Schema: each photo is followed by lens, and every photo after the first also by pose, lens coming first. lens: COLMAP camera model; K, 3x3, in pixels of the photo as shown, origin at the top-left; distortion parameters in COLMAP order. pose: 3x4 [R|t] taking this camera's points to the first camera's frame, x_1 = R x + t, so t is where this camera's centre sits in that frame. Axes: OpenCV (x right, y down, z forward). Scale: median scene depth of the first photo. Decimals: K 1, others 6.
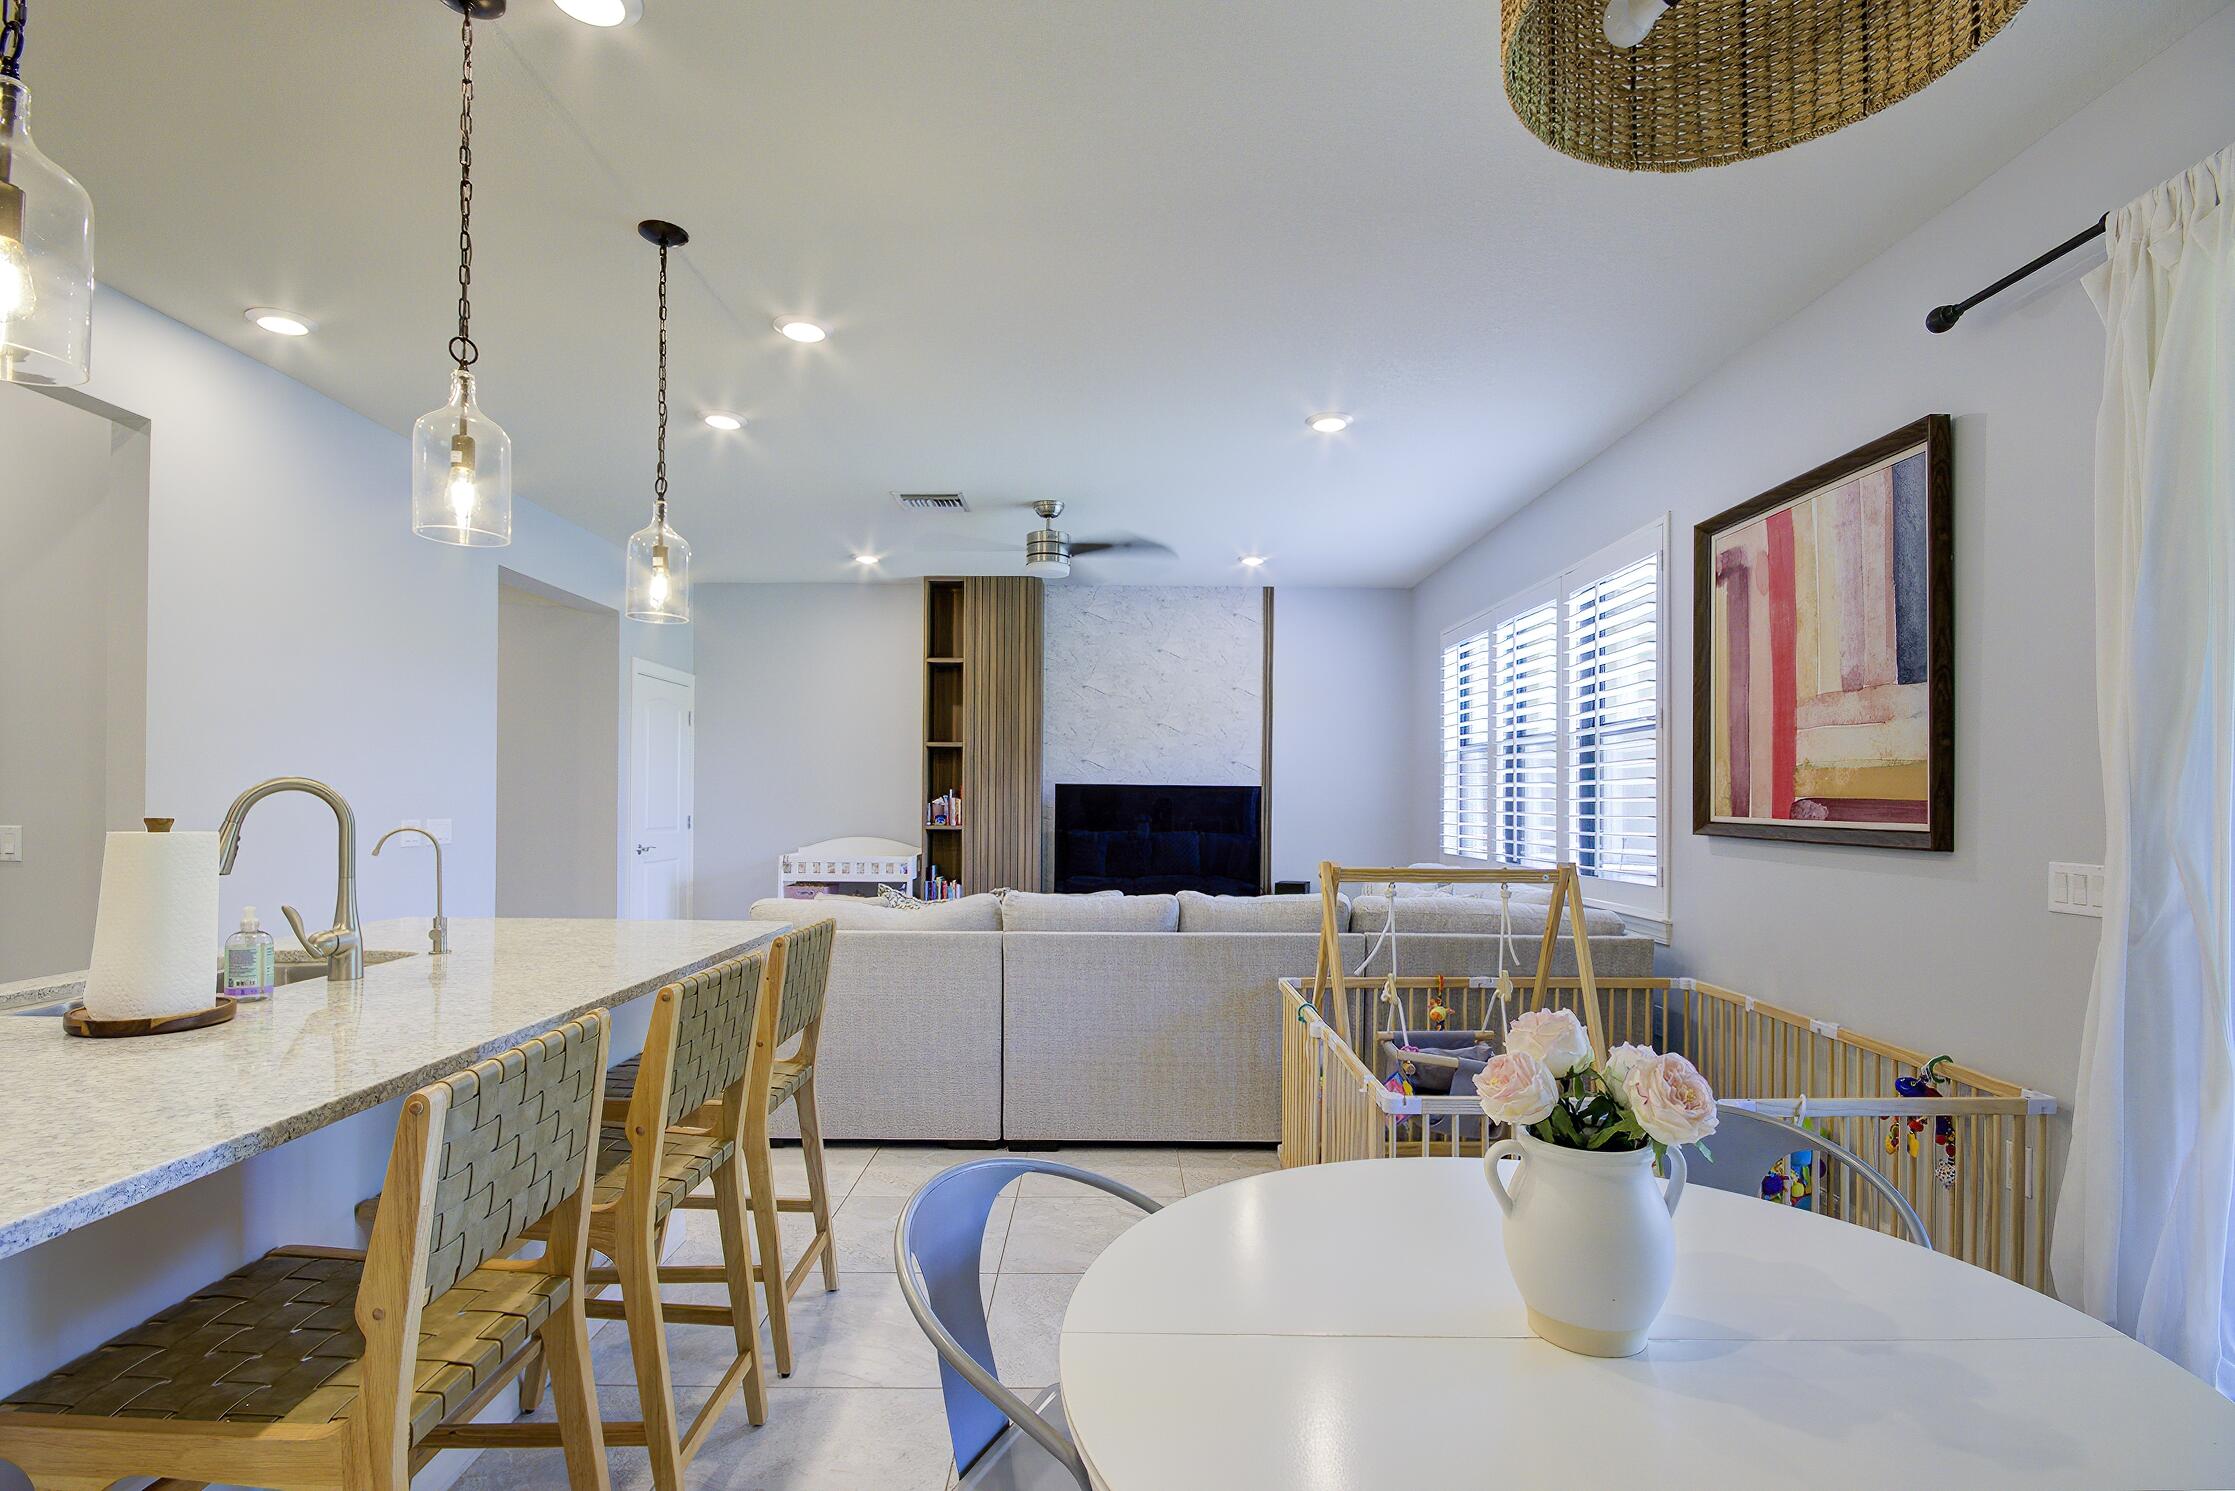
lens RADIAL K [[1067.0, 0, 1102.6], [0, 1067.0, 802.6], [0, 0, 1]] dist [-0.002698, -0.000808]
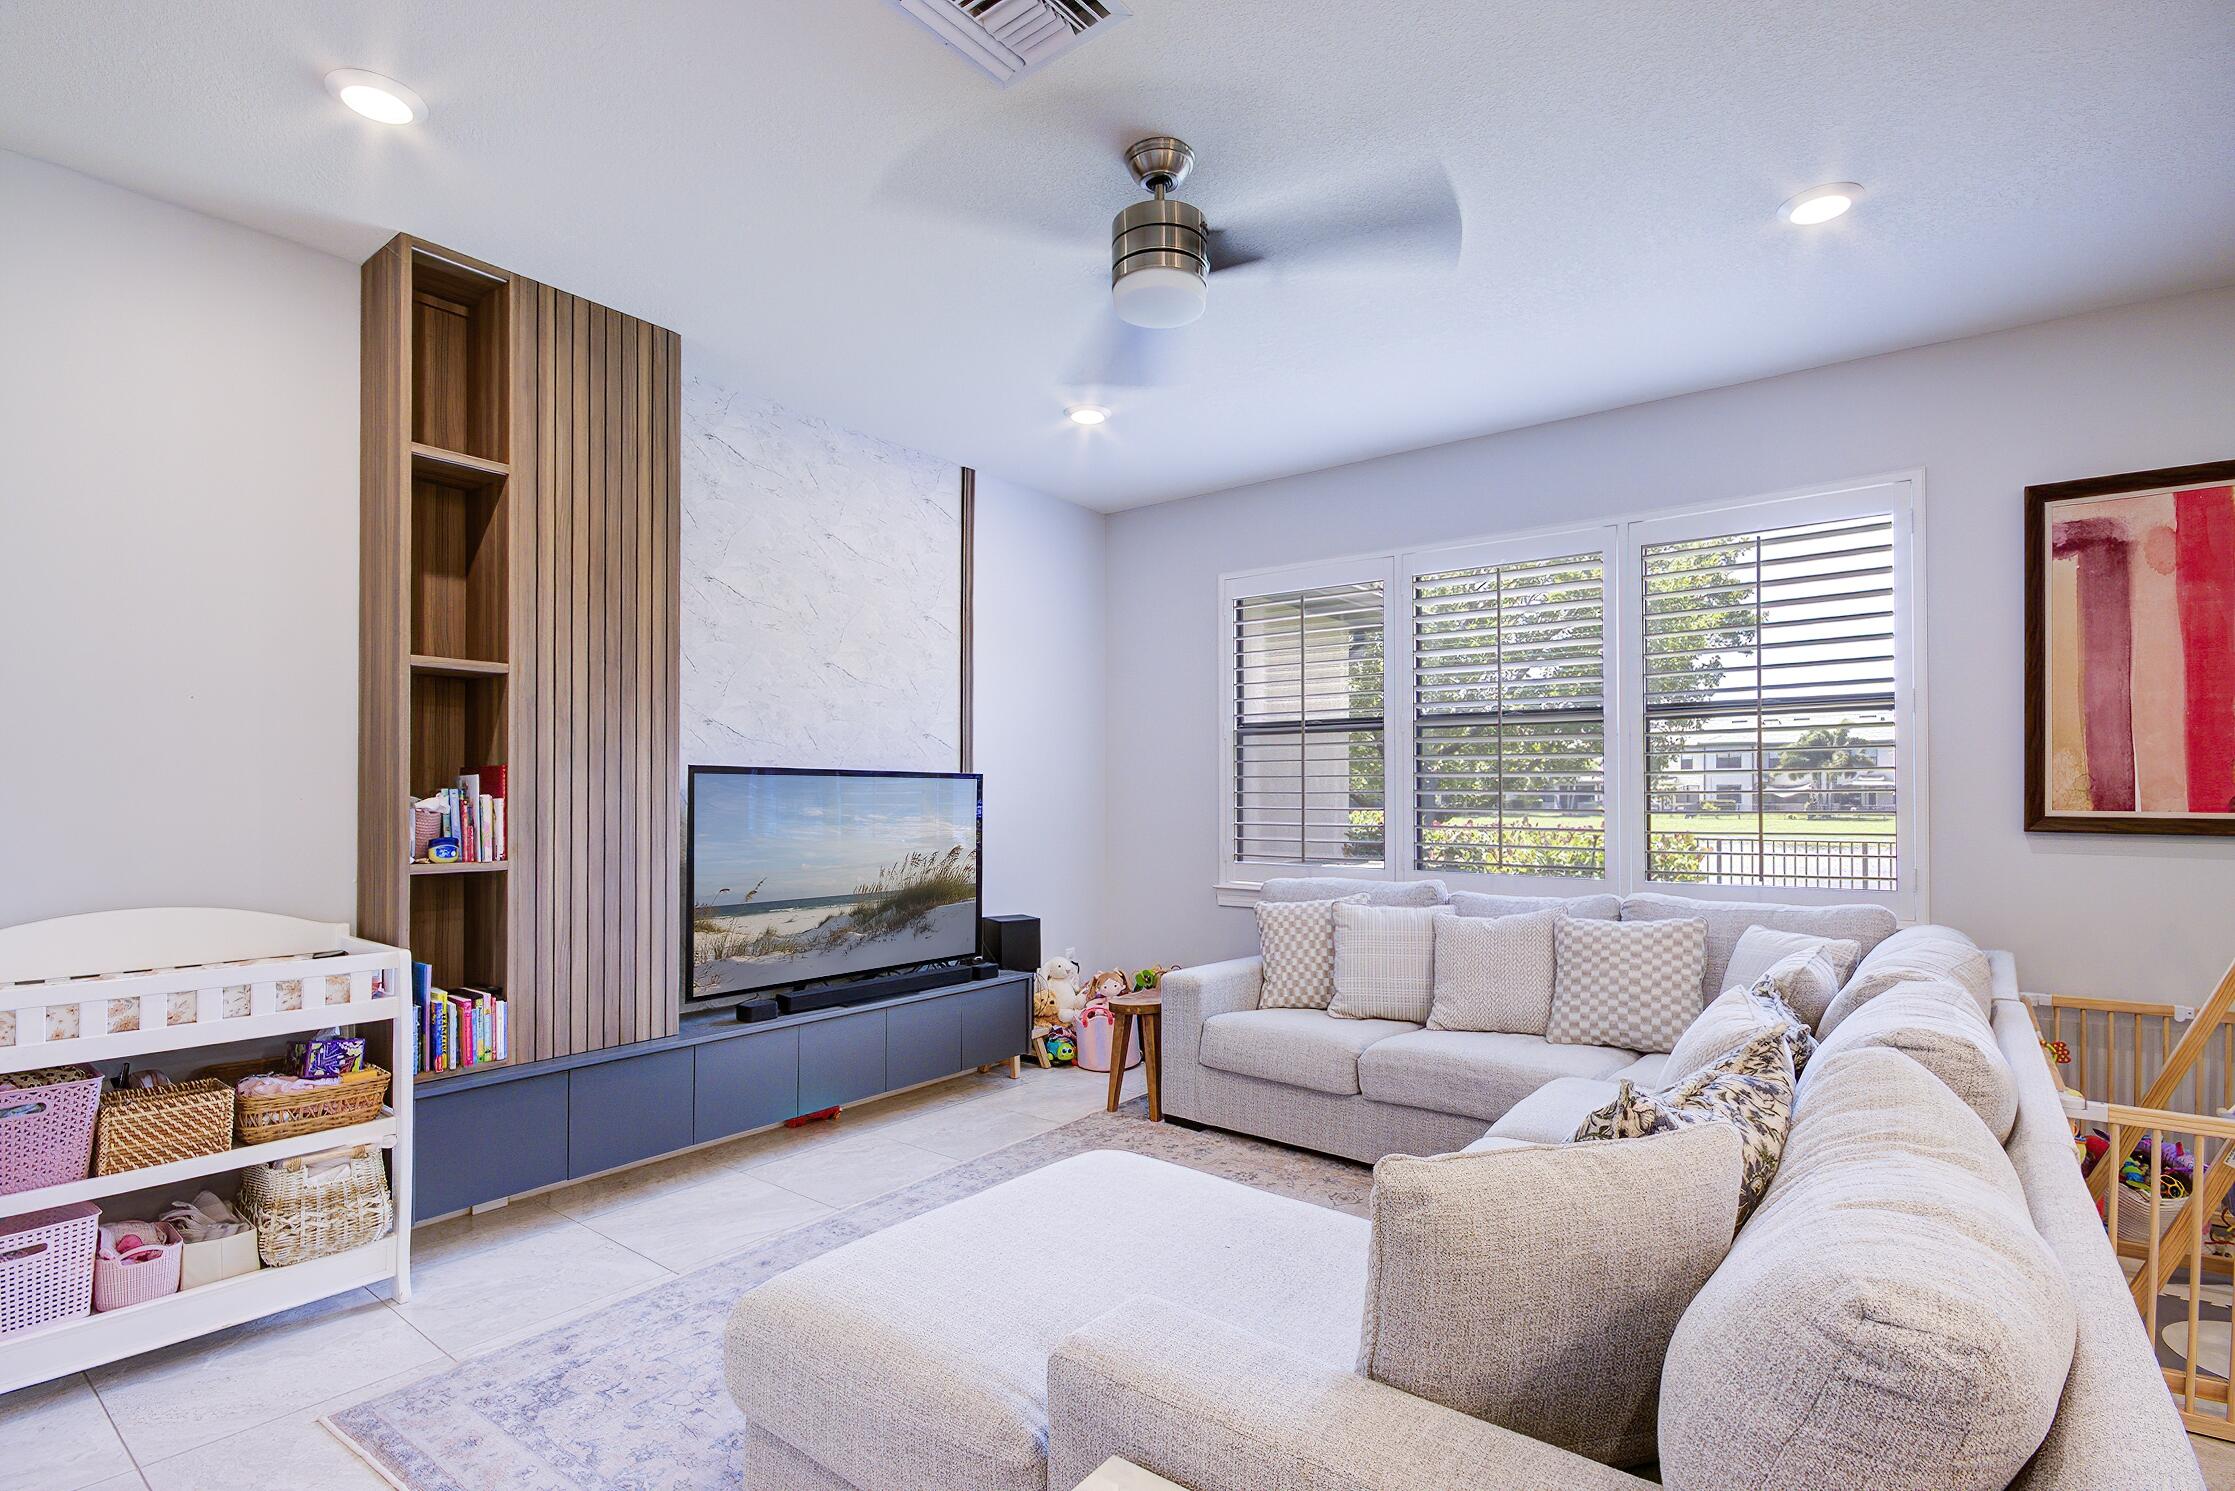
lens RADIAL K [[1067.0, 0, 1101.1], [0, 1067.0, 795.8], [0, 0, 1]] dist [-0.002698, -0.000808]
pose [[0.604761, -0.006800, 0.796378, -0.664927], [0.006399, 0.999973, 0.003679, -0.008798], [-0.796381, 0.002871, 0.604788, 1.138259]]
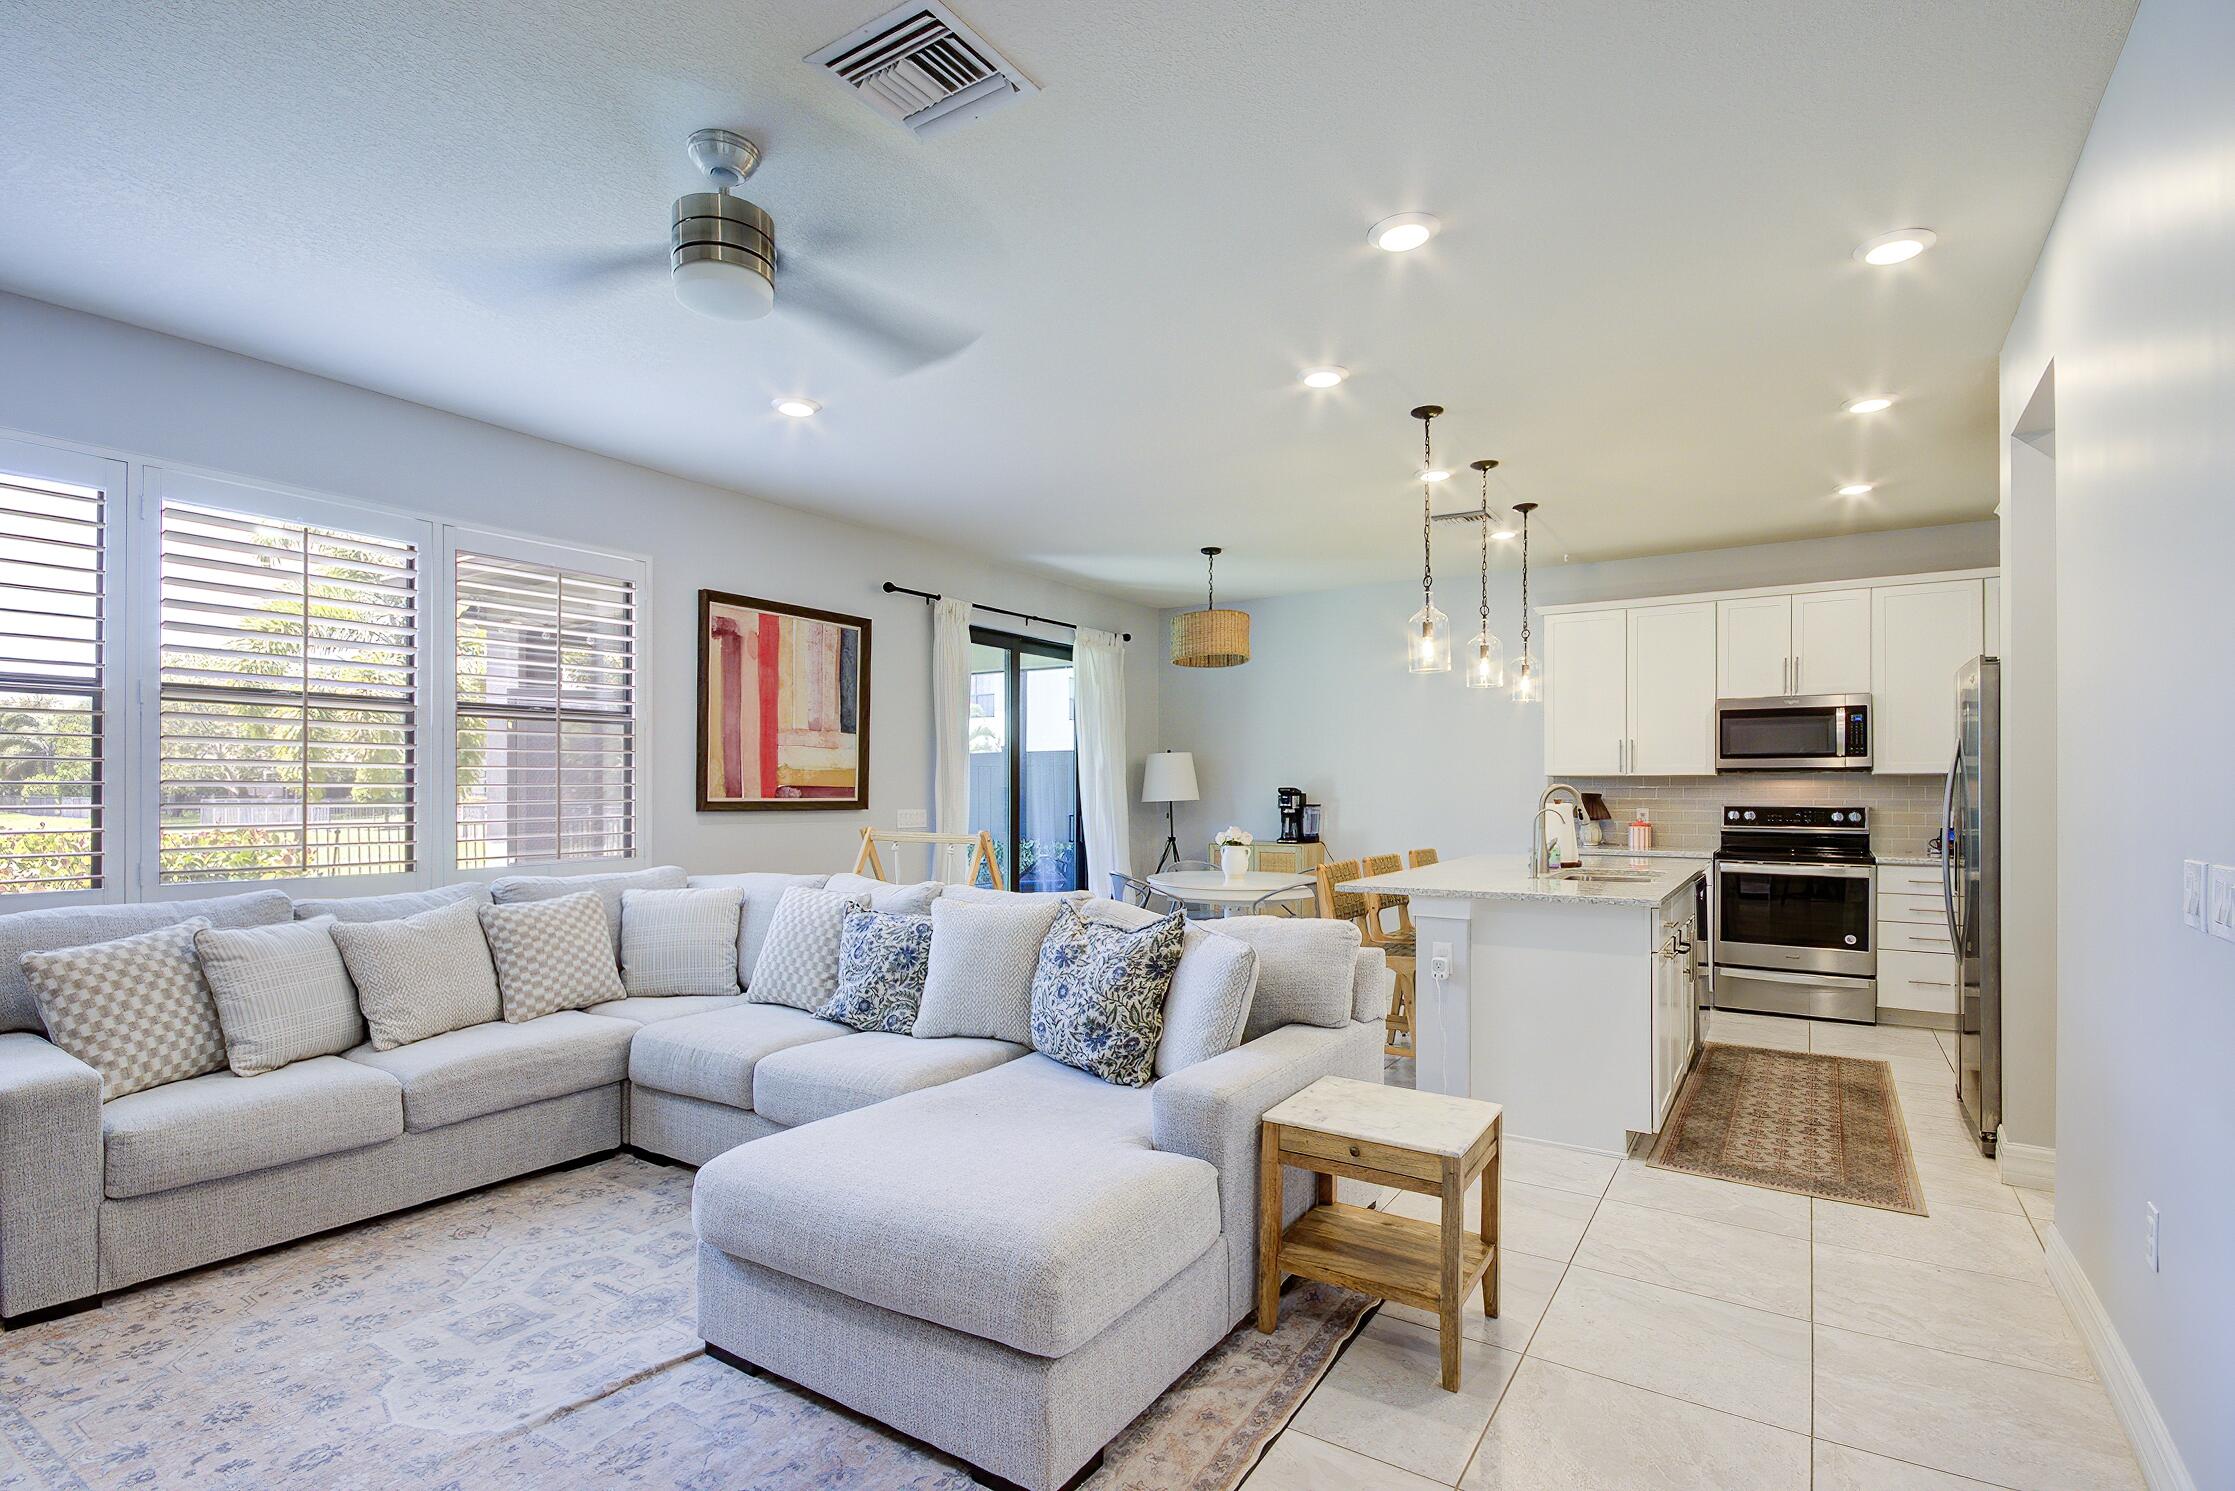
lens RADIAL K [[1067.0, 0, 1099.0], [0, 1067.0, 781.5], [0, 0, 1]] dist [-0.002698, -0.000808]
pose [[-0.837603, -0.005241, 0.546254, -0.671028], [-0.006263, 0.999980, -0.000010, -0.012744], [-0.546243, -0.003429, -0.837619, 1.987793]]
